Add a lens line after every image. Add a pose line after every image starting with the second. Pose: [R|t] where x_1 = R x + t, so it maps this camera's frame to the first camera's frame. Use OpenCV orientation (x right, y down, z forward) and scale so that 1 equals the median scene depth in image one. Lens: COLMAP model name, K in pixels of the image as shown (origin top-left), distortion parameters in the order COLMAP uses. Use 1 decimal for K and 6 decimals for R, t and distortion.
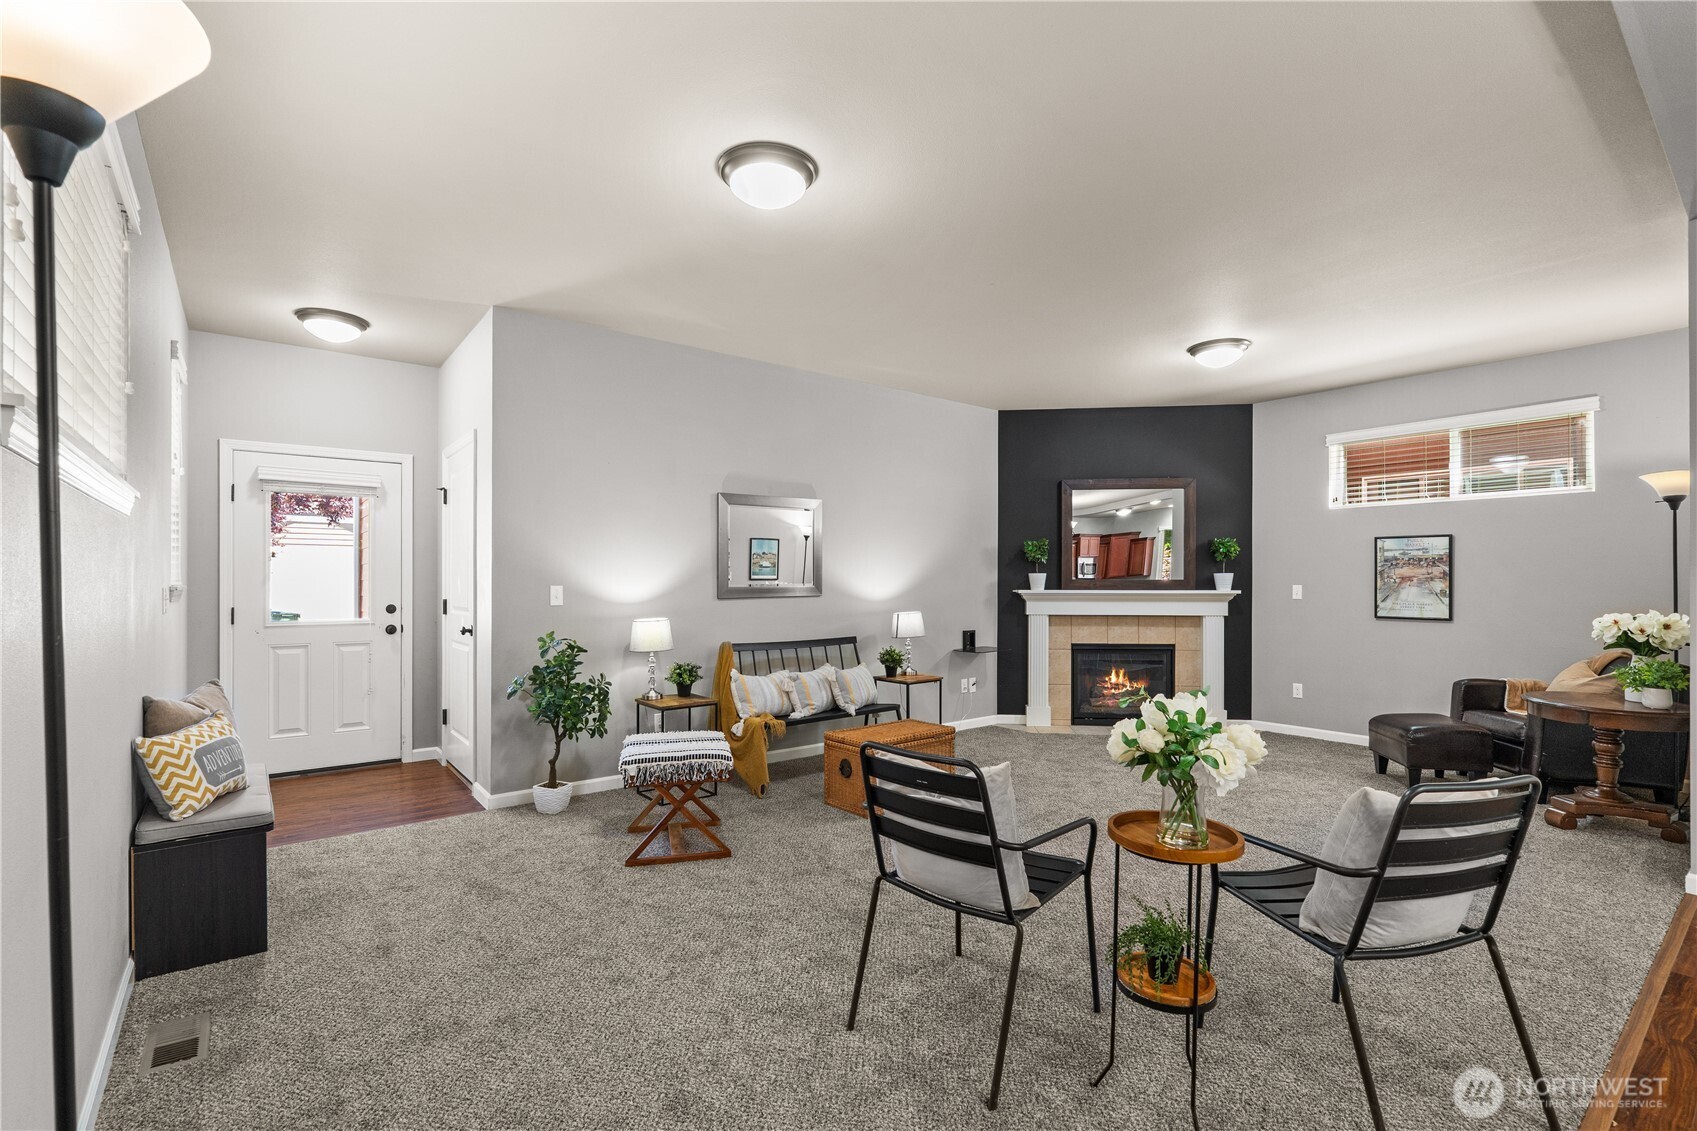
lens RADIAL K [[779.5, 0, 852.8], [0, 779.5, 574.4], [0, 0, 1]] dist [-0.004319, -0.000041]
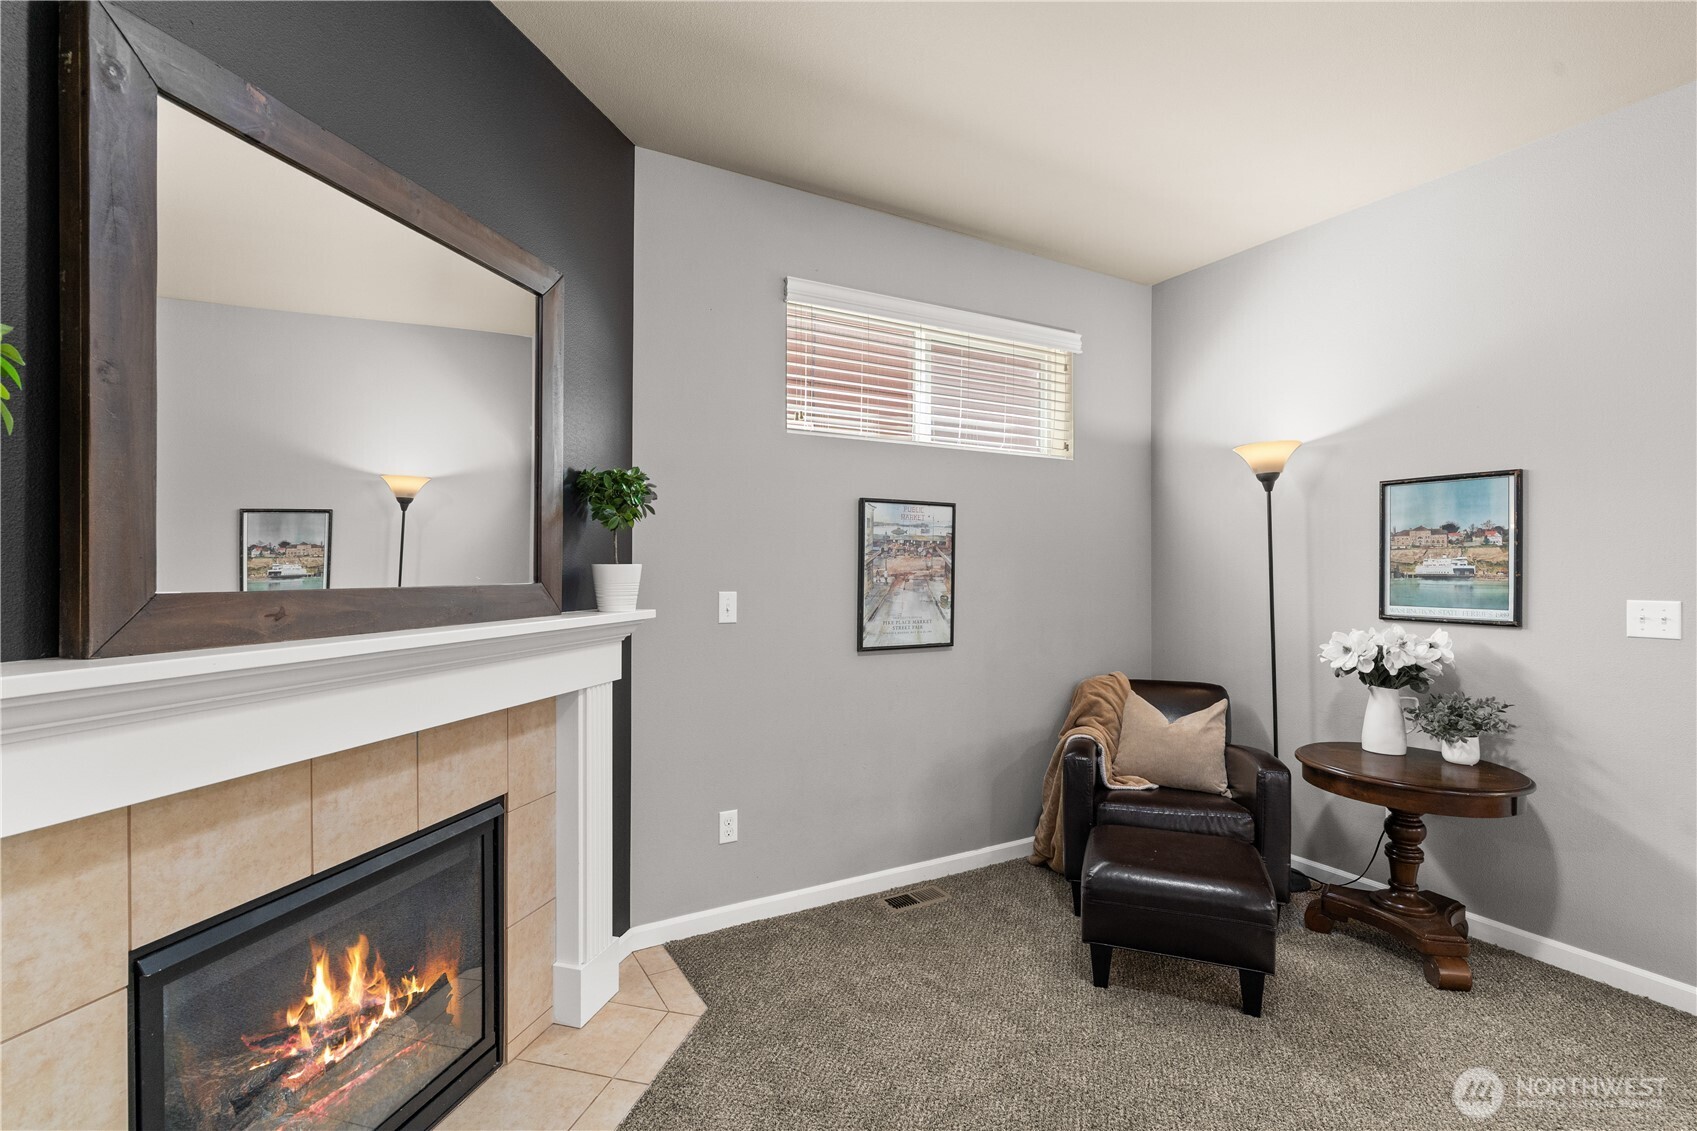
lens RADIAL K [[773.3, 0, 848.4], [0, 773.3, 569.6], [0, 0, 1]] dist [-0.010663, -0.000078]
pose [[0.142047, -0.002538, 0.989857, 0.150125], [-0.007575, 0.999965, 0.003651, -0.001436], [-0.989831, -0.008016, 0.142023, 0.934065]]
